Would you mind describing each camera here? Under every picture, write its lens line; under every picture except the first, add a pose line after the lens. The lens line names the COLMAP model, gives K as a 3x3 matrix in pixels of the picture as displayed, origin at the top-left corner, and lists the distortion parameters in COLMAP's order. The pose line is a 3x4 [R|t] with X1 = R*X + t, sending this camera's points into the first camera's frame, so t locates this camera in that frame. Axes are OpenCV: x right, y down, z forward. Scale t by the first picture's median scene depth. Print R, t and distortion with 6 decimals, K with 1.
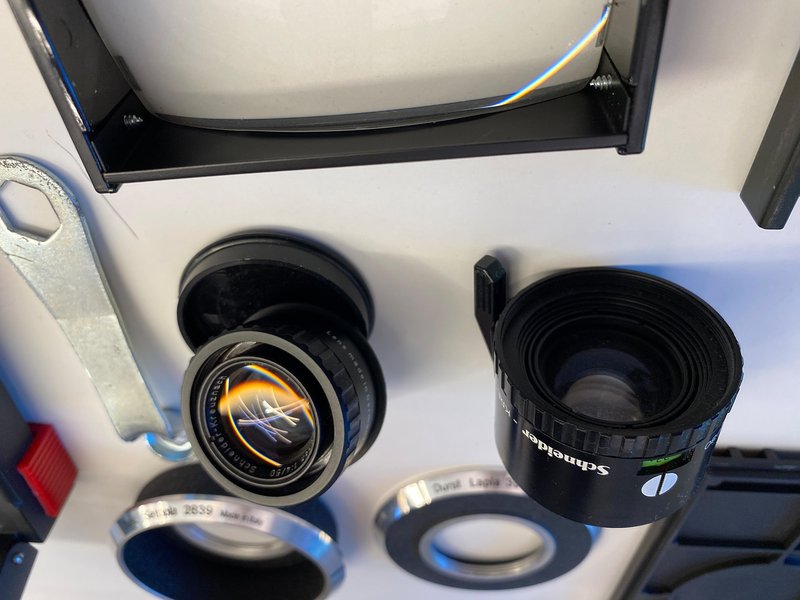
lens RADIAL K [[609.0, 0, 404.6], [0, 609.0, 300.1], [0, 0, 1]] dist [0.004336, -0.072916]
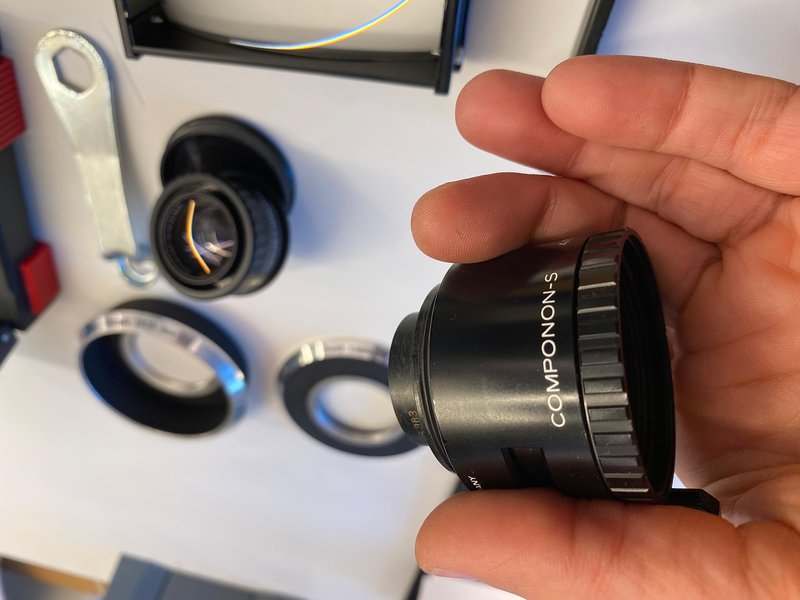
lens RADIAL K [[609.0, 0, 404.6], [0, 609.0, 300.1], [0, 0, 1]] dist [0.004336, -0.072916]
pose [[0.980219, 0.196288, 0.025349, 0.232220], [-0.196308, 0.980541, -0.001704, 0.234926], [-0.025190, -0.003306, 0.999677, -0.475545]]
